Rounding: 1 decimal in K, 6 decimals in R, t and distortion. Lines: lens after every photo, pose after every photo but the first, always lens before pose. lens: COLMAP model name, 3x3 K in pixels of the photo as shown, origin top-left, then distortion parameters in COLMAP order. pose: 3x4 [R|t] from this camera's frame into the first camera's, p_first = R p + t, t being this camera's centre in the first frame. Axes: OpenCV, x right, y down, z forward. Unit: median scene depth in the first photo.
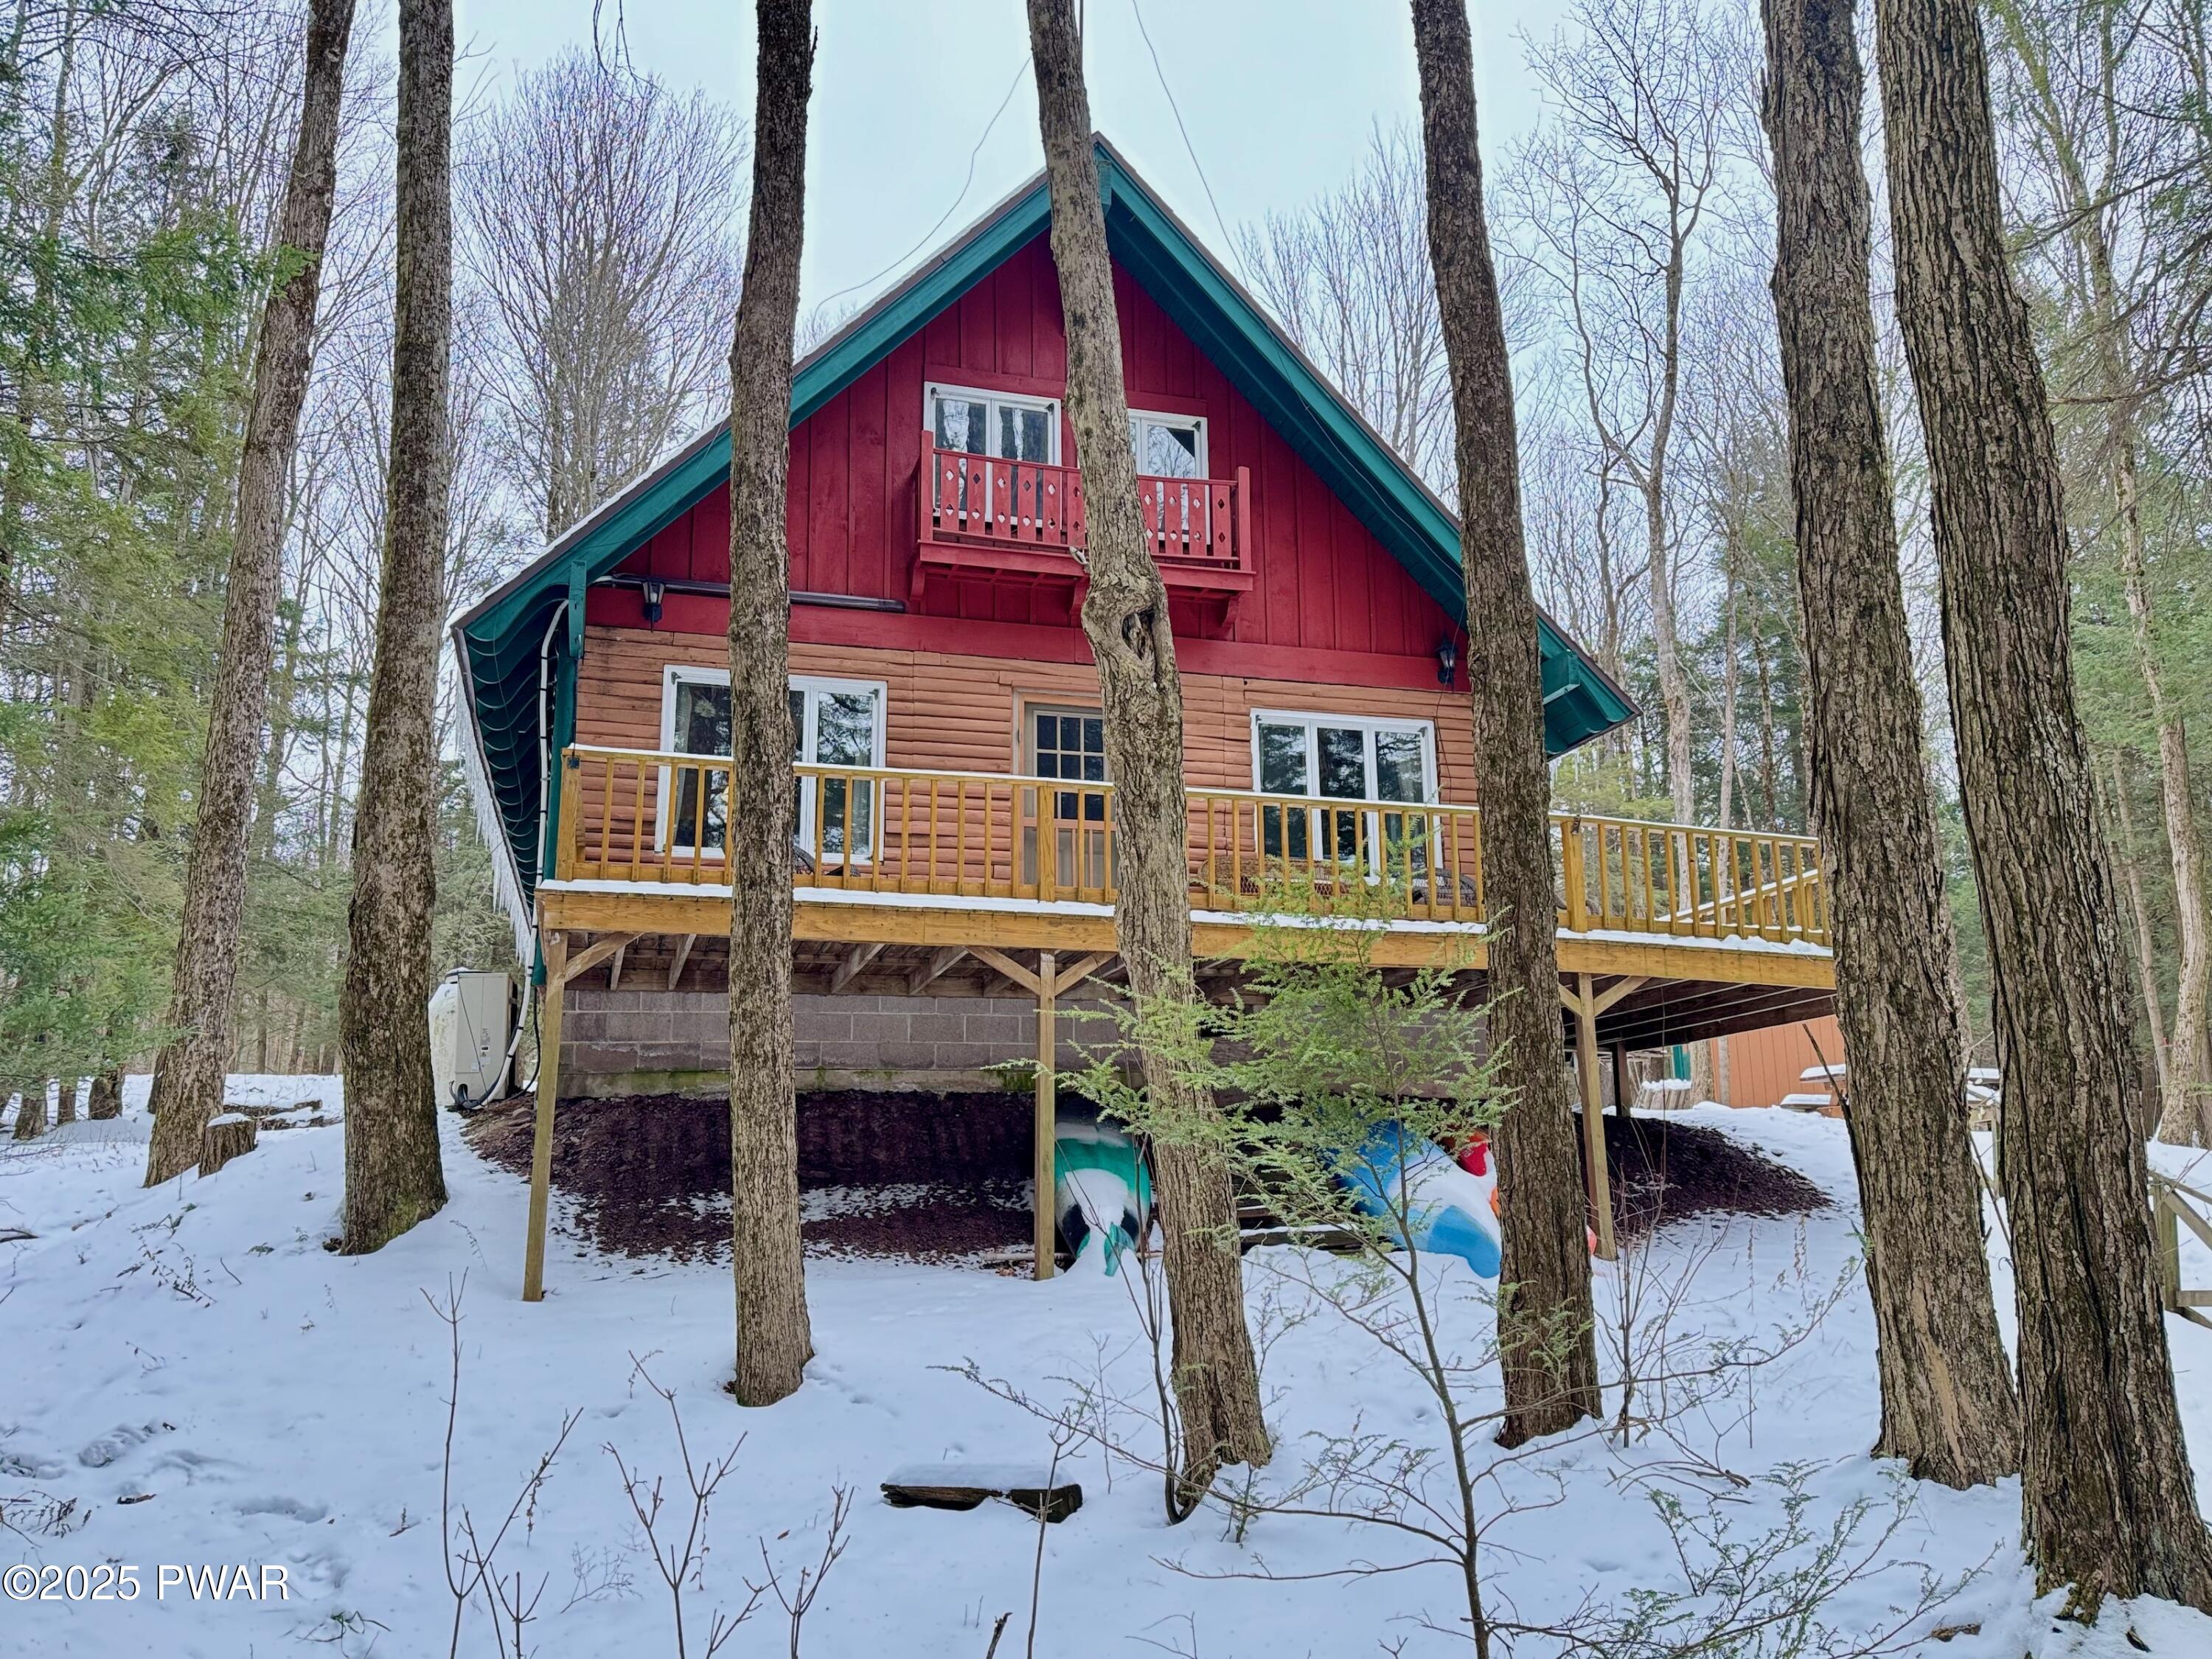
lens RADIAL K [[1743.9, 0, 1106.0], [0, 1743.9, 829.5], [0, 0, 1]] dist [0.085072, -0.000757]
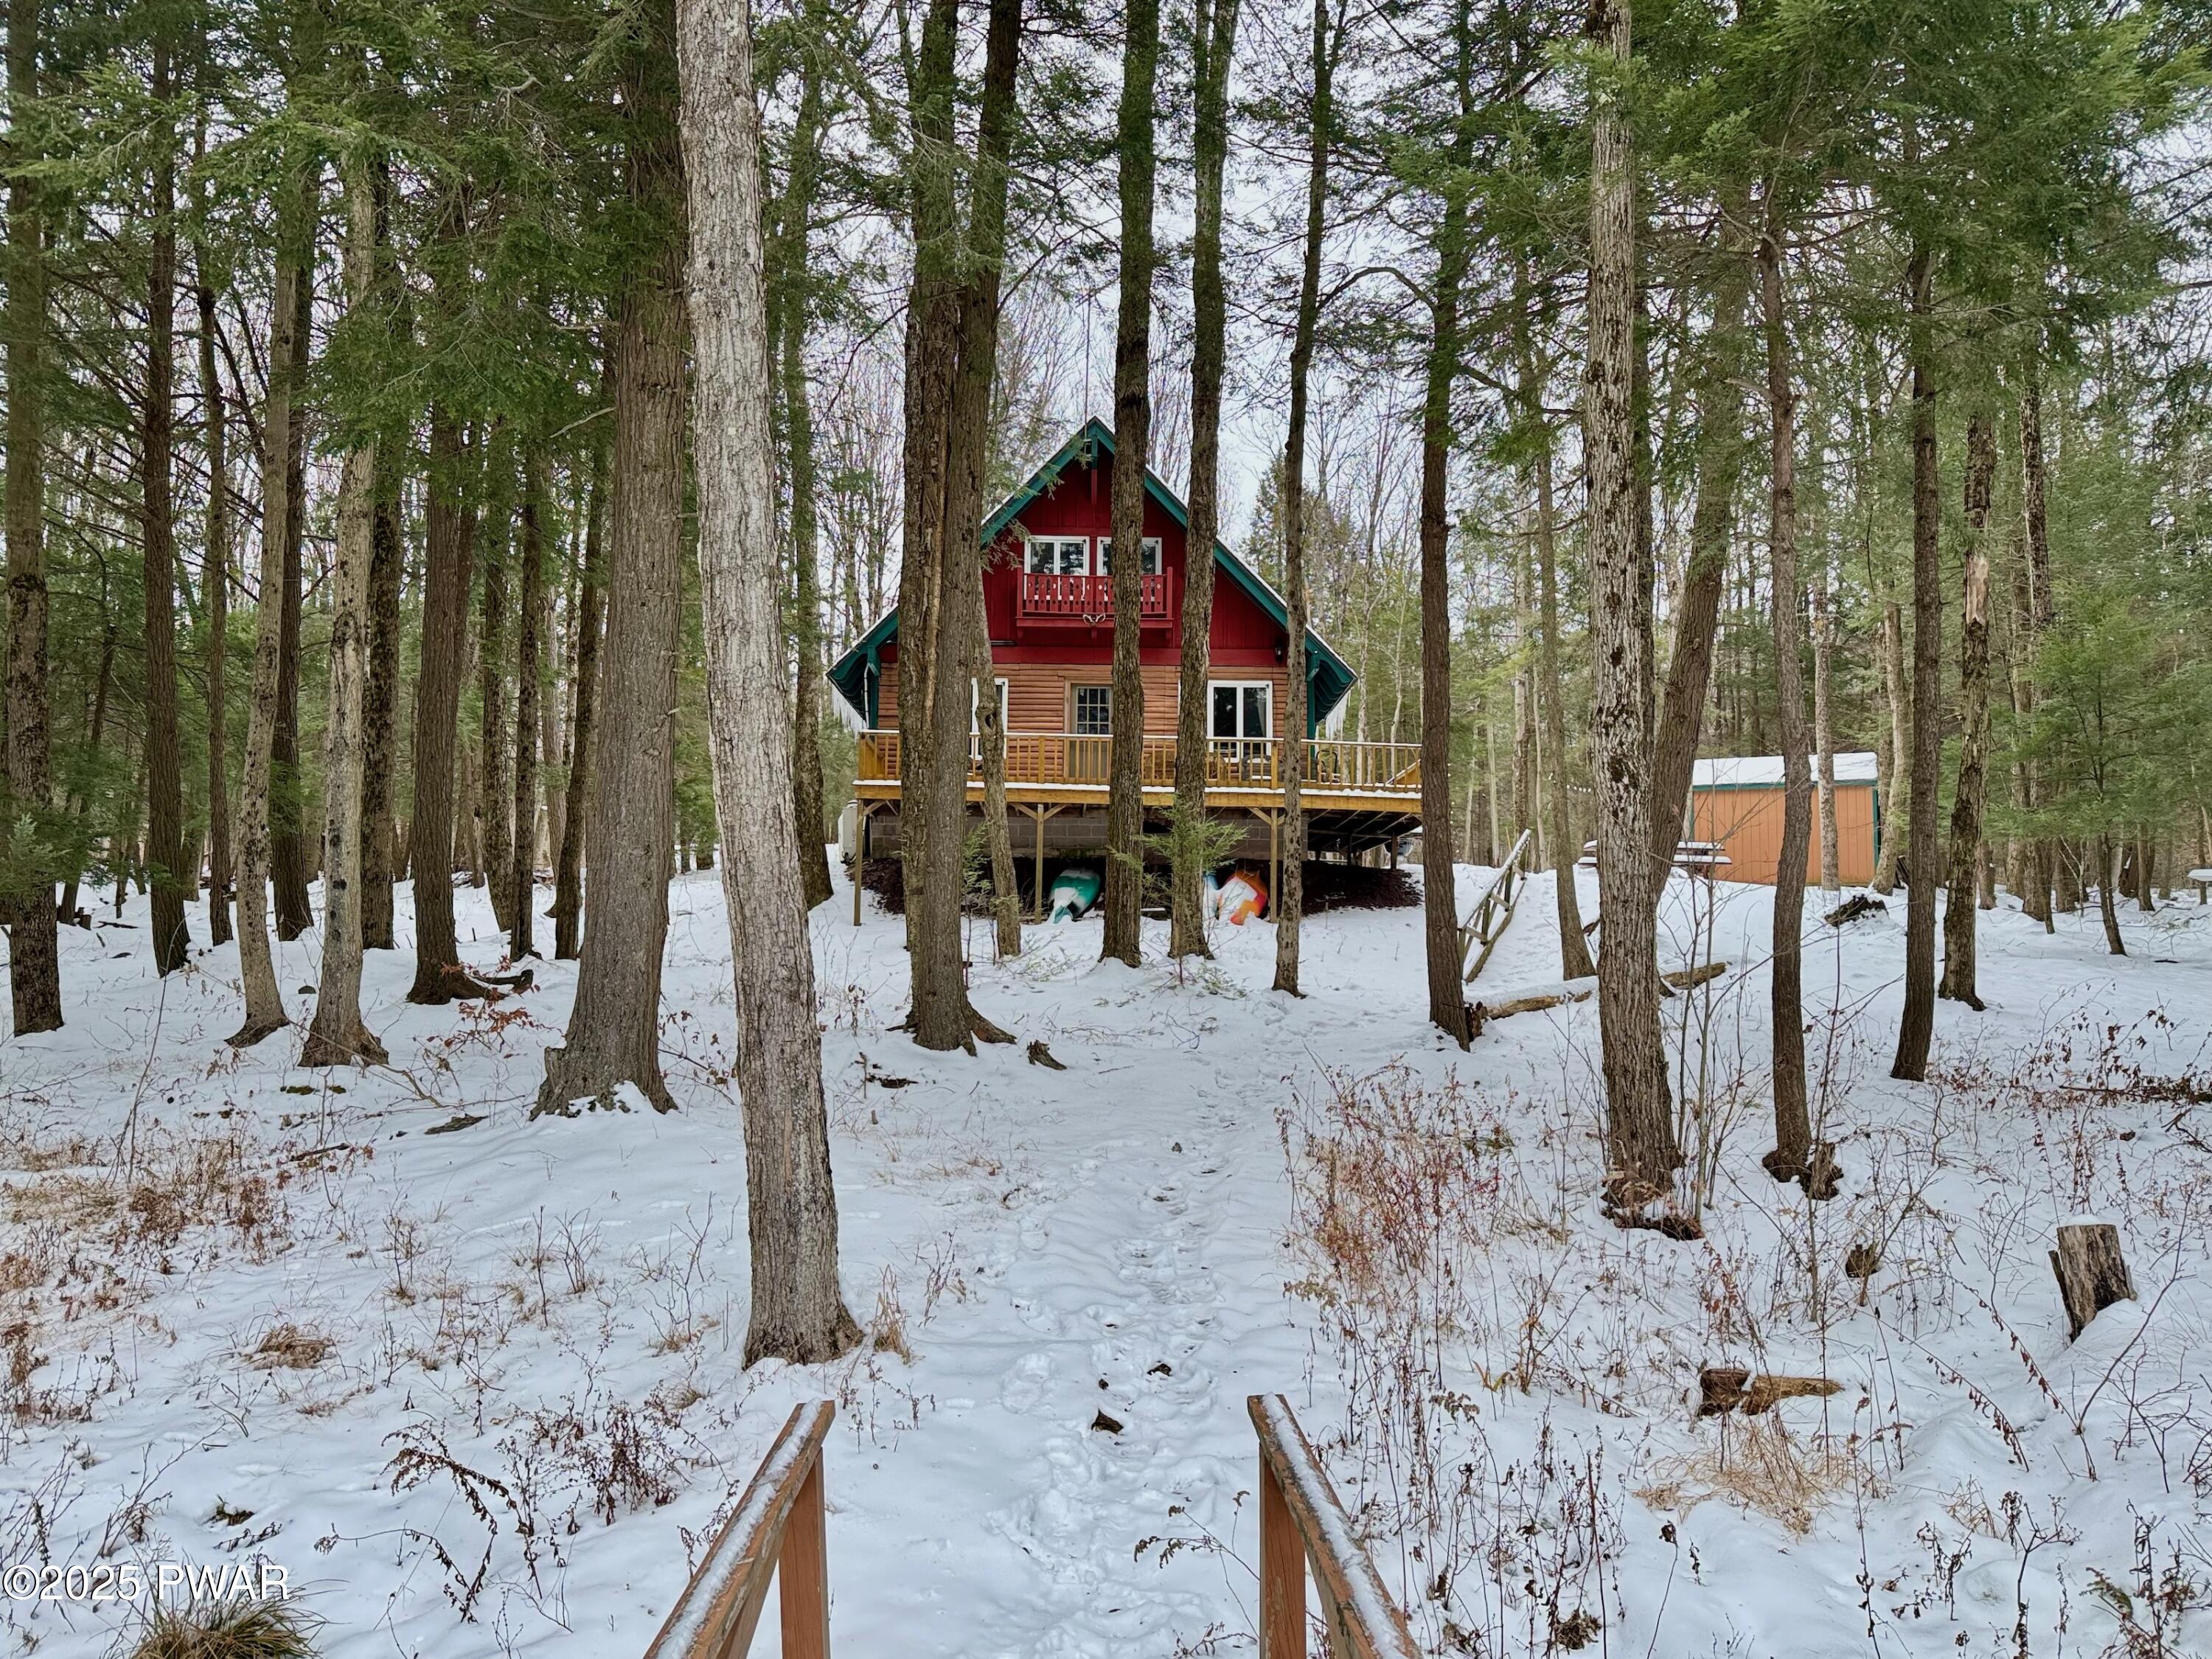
lens RADIAL K [[1715.7, 0, 1103.0], [0, 1715.7, 838.9], [0, 0, 1]] dist [0.143225, -0.283458]
pose [[0.963969, -0.003675, -0.265990, 0.607287], [0.039839, 0.990622, 0.130694, -0.171225], [0.263015, -0.136582, 0.955075, -1.169077]]
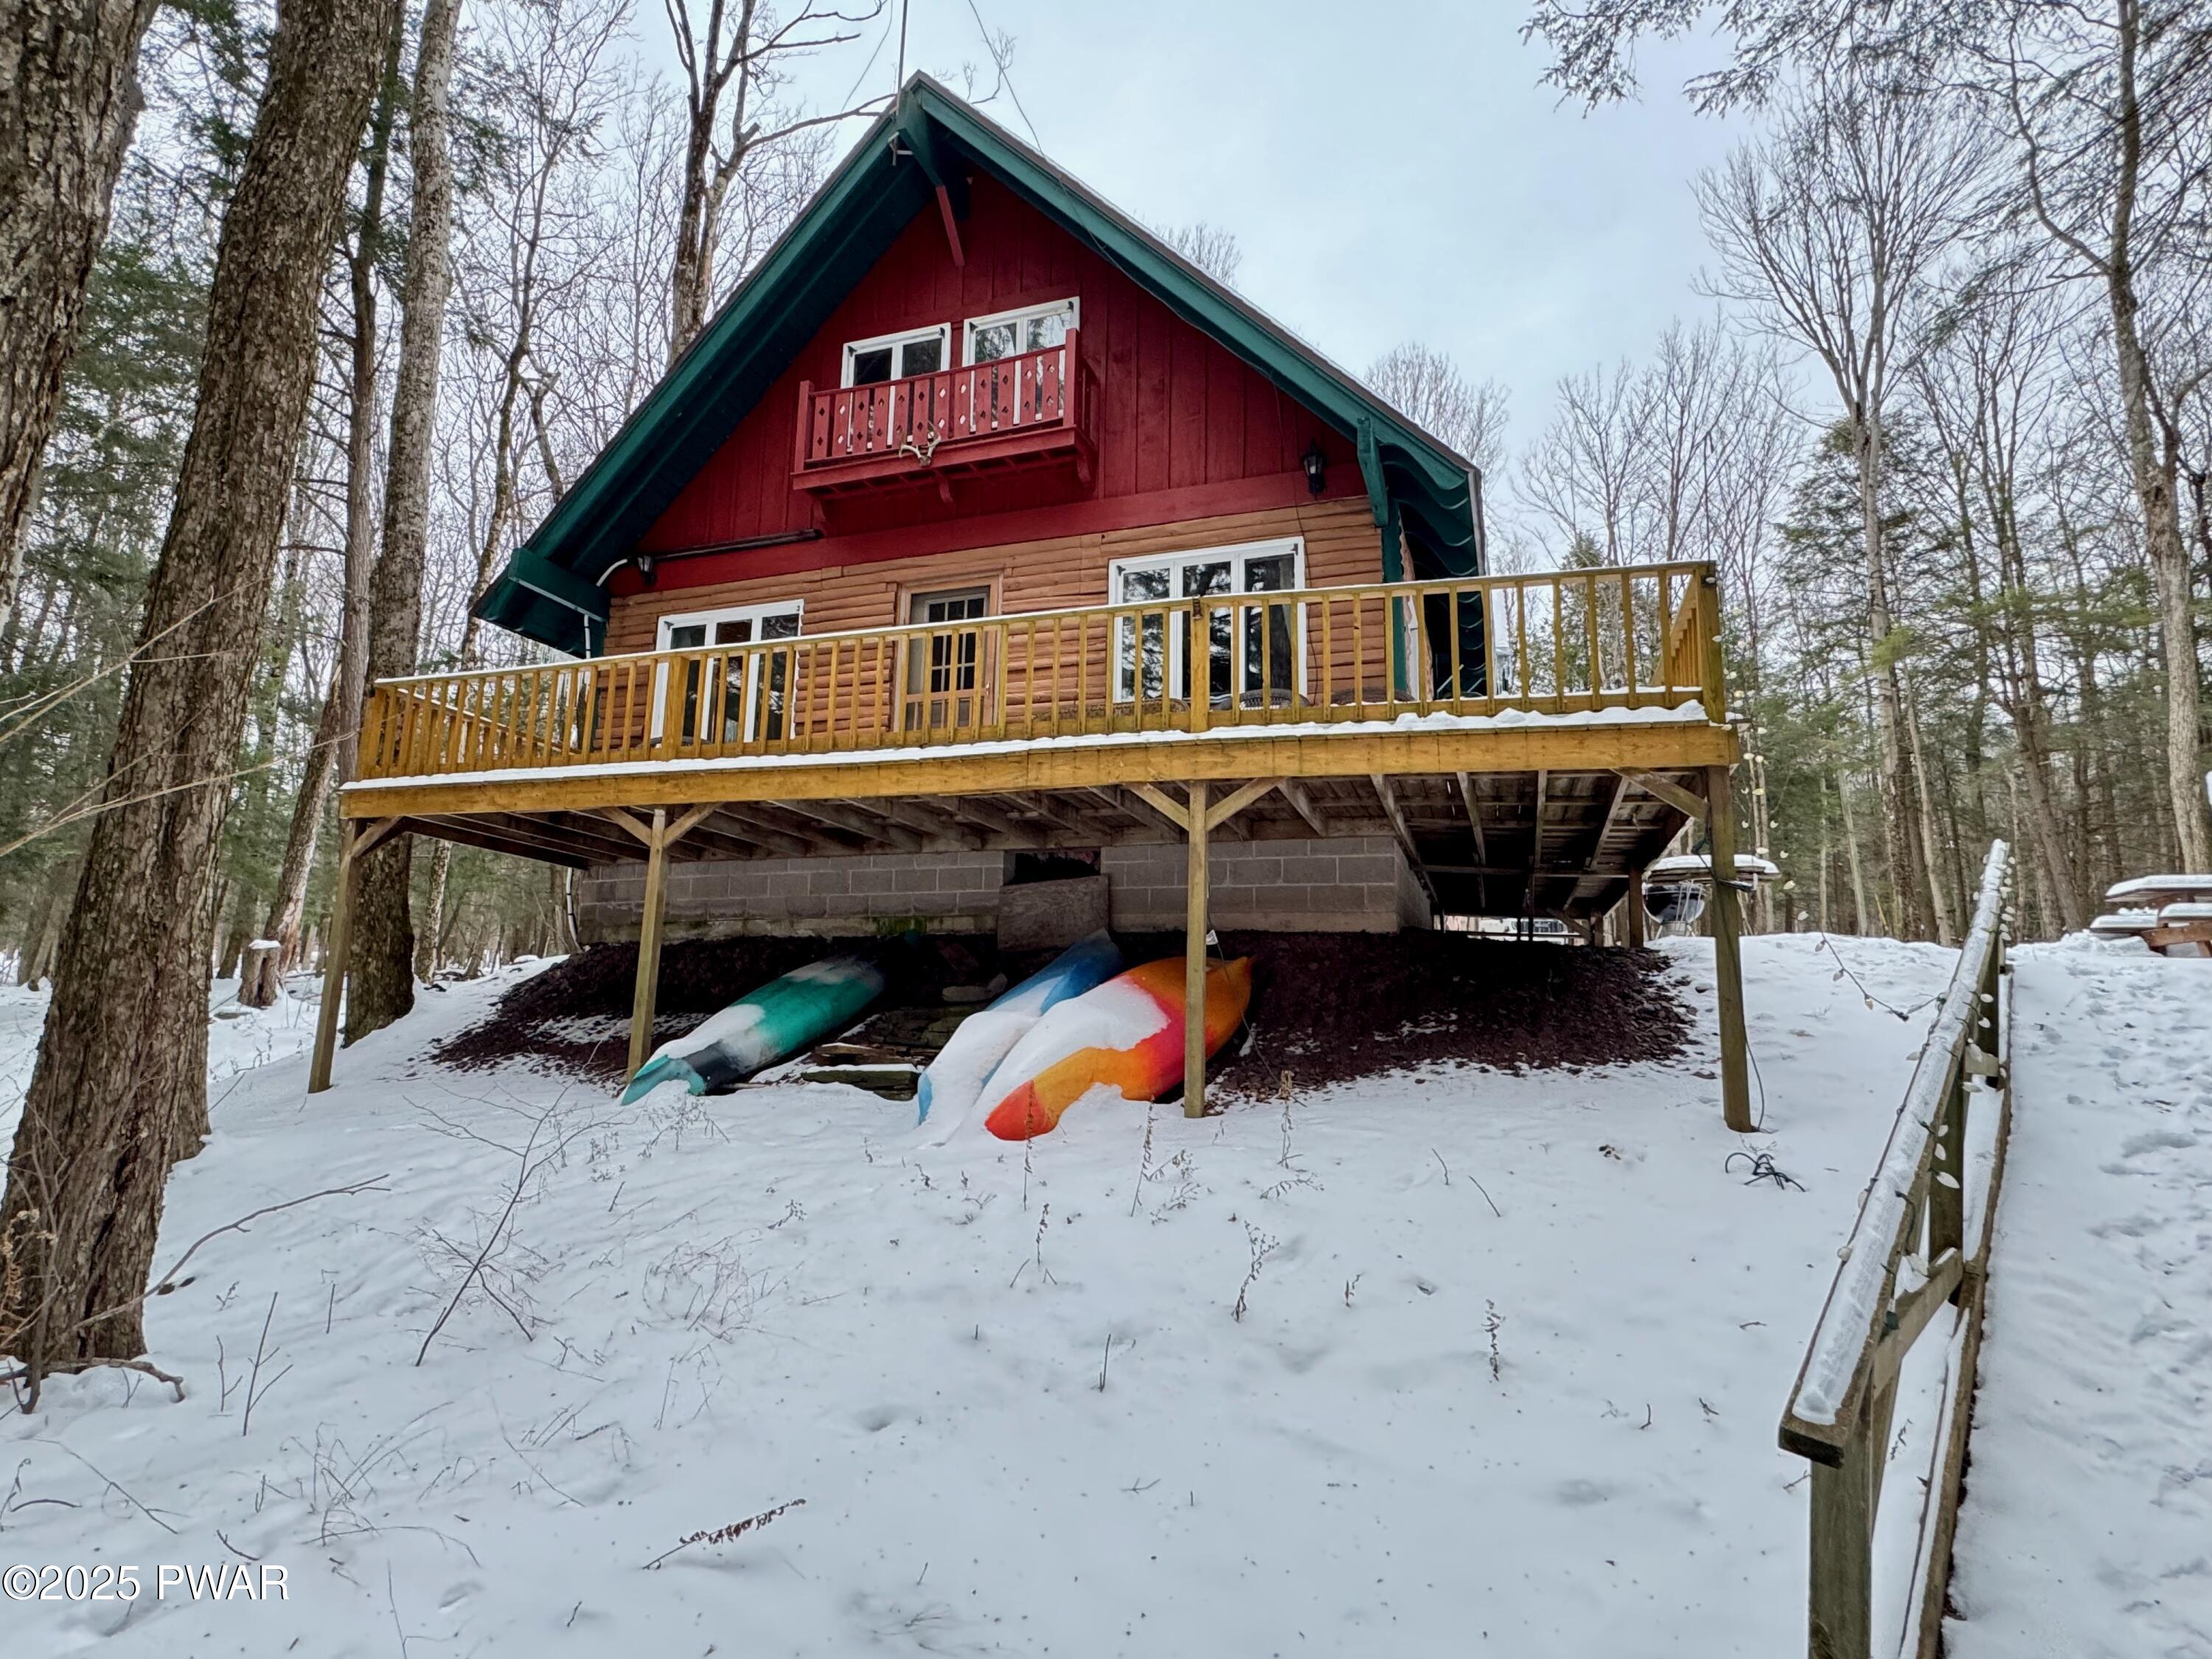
lens RADIAL K [[1158.9, 0, 1101.8], [0, 1158.9, 826.2], [0, 0, 1]] dist [-0.000174, 0.000682]
pose [[0.815444, -0.075367, -0.573908, 0.503096], [0.102356, 0.994638, 0.014815, 0.082892], [0.569714, -0.070823, 0.818786, 0.469261]]
